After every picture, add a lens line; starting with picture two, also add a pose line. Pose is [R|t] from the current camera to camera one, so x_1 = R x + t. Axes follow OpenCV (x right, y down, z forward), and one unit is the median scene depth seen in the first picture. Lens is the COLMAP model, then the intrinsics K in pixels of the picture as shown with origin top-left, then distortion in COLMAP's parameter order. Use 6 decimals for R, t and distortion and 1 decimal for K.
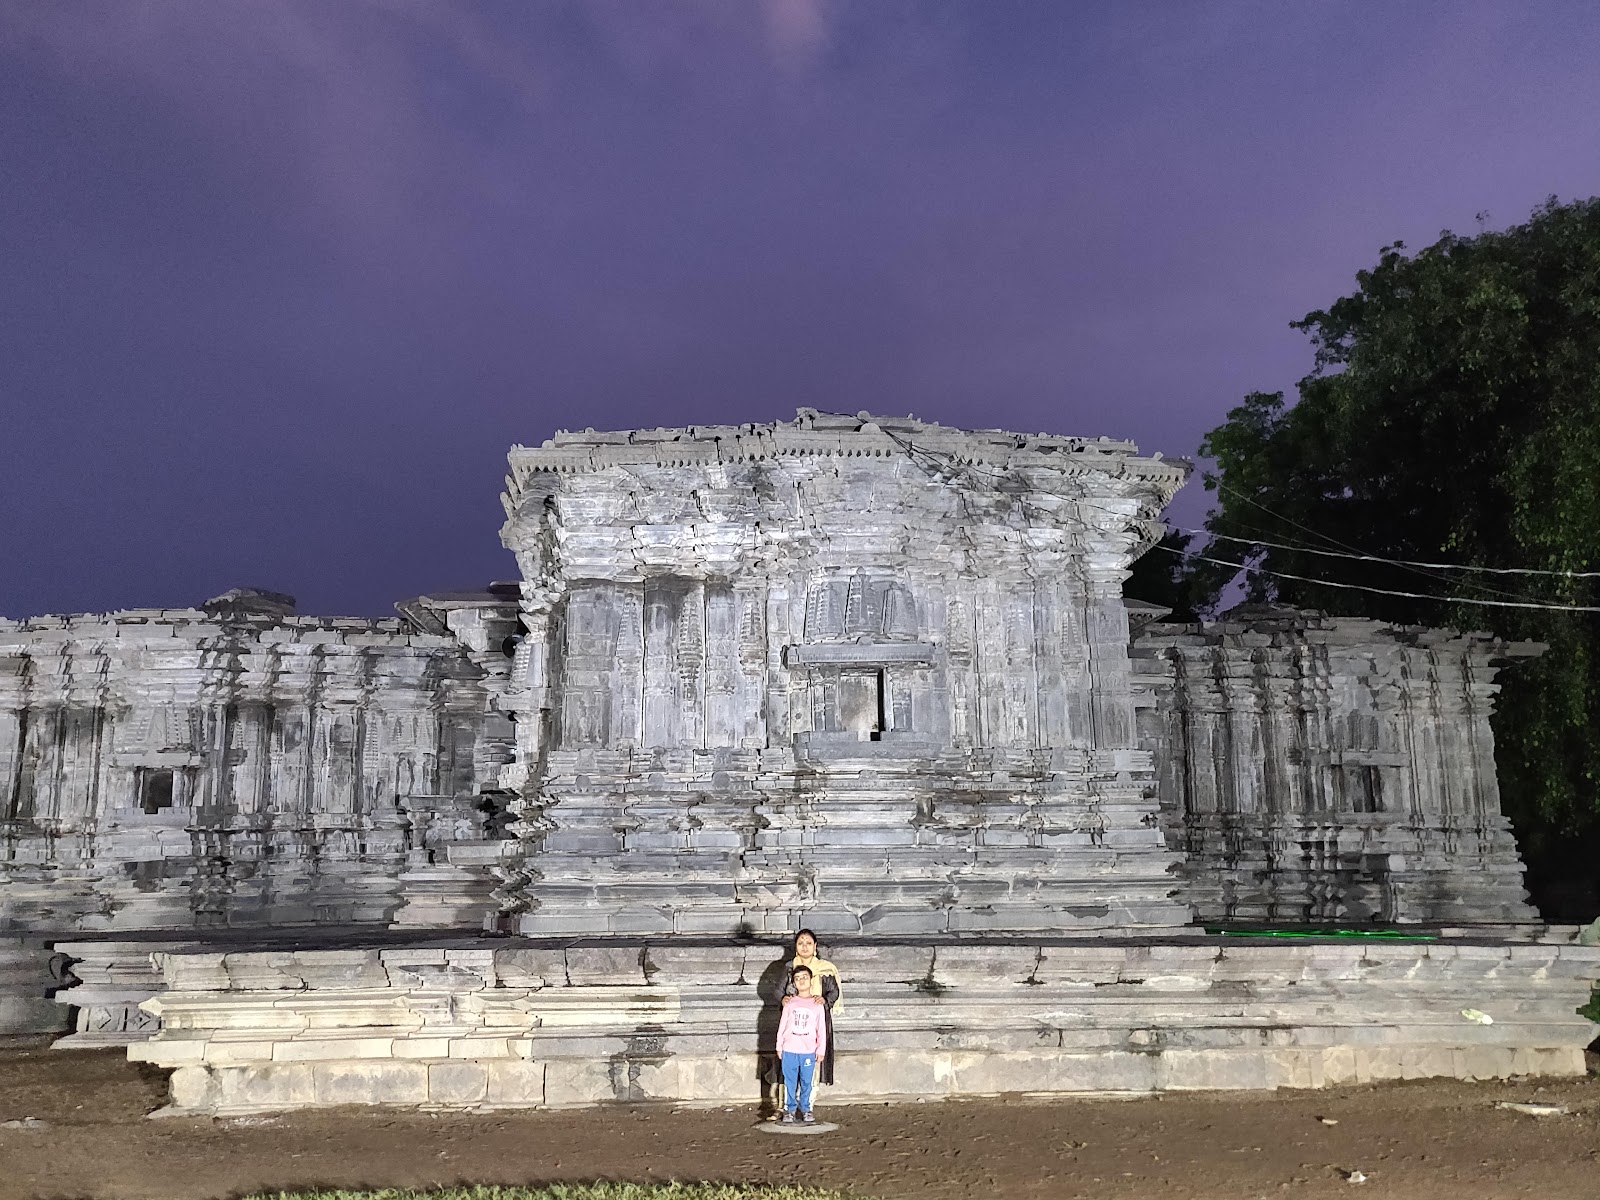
lens RADIAL K [[1425.6, 0, 800.0], [0, 1425.6, 600.0], [0, 0, 1]] dist [0.012471, 0.010773]
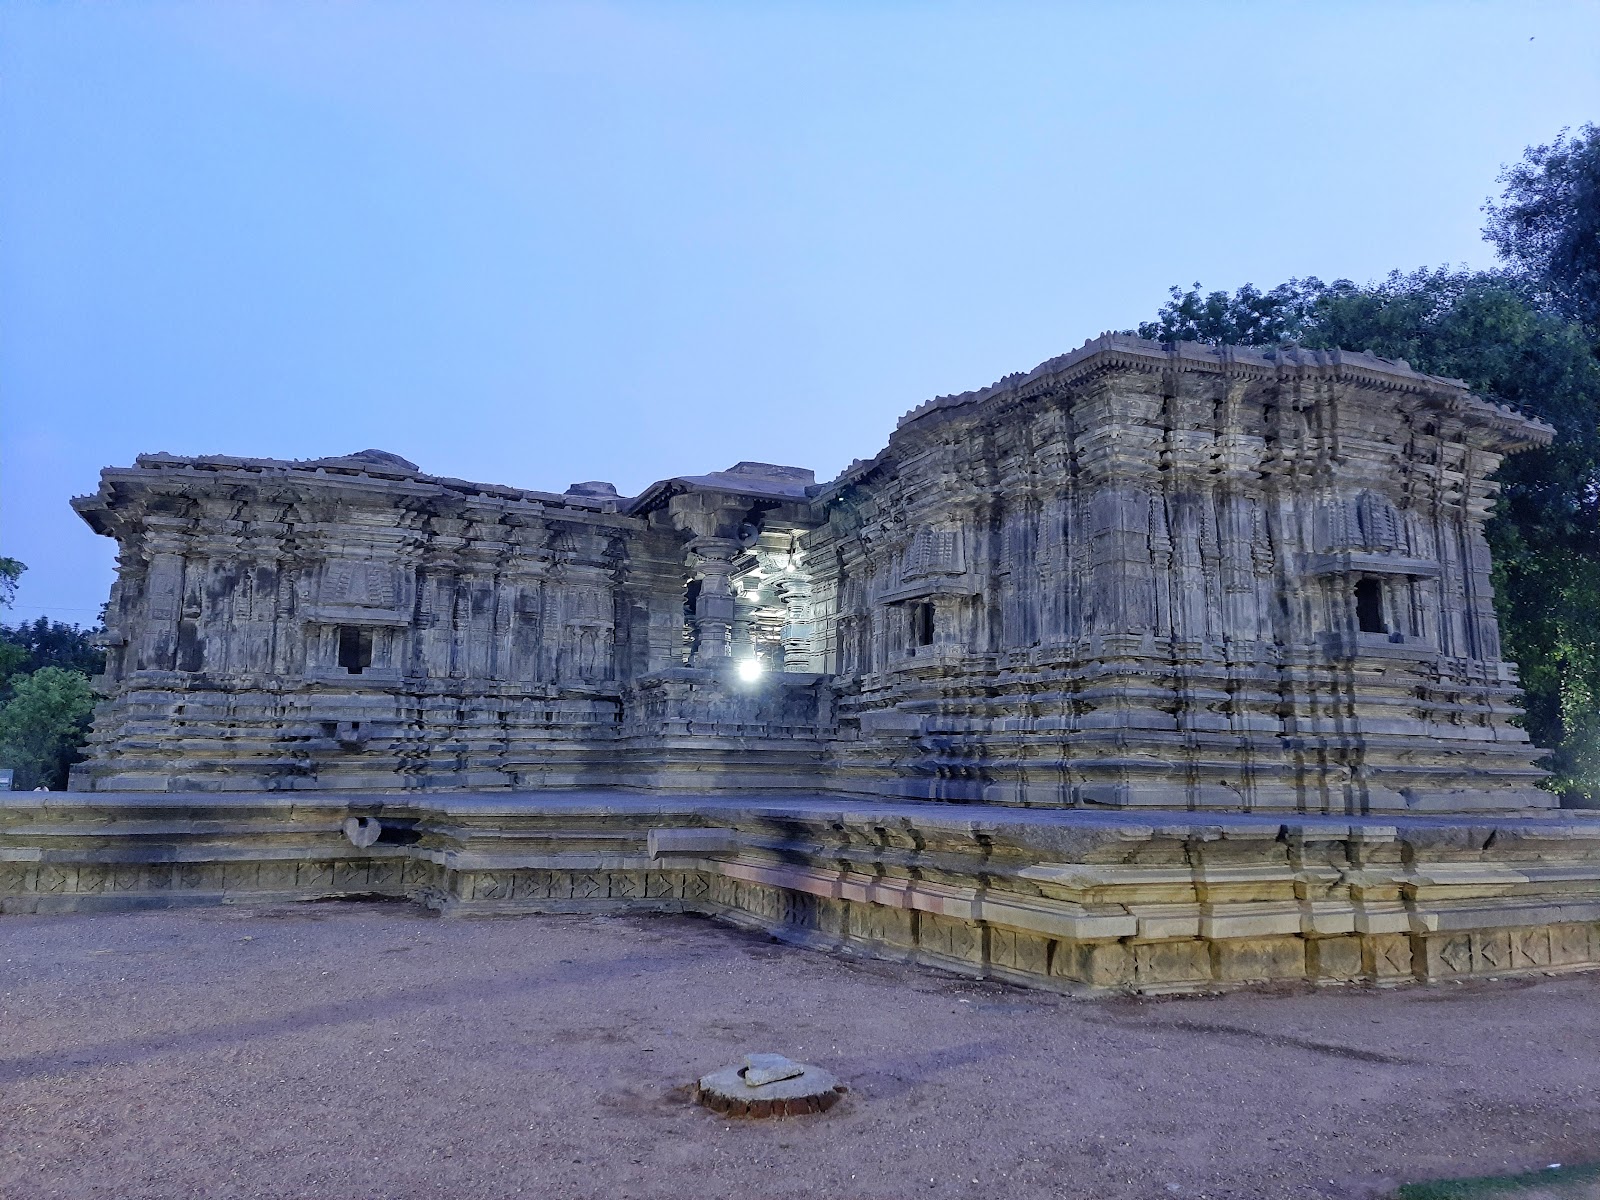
lens RADIAL K [[1139.9, 0, 800.0], [0, 1139.9, 600.0], [0, 0, 1]] dist [0.067675, -0.000489]
pose [[0.944733, 0.070724, 0.320122, -0.408294], [-0.088593, 0.995199, 0.041585, 0.040171], [-0.315644, -0.067647, 0.946463, 0.167463]]
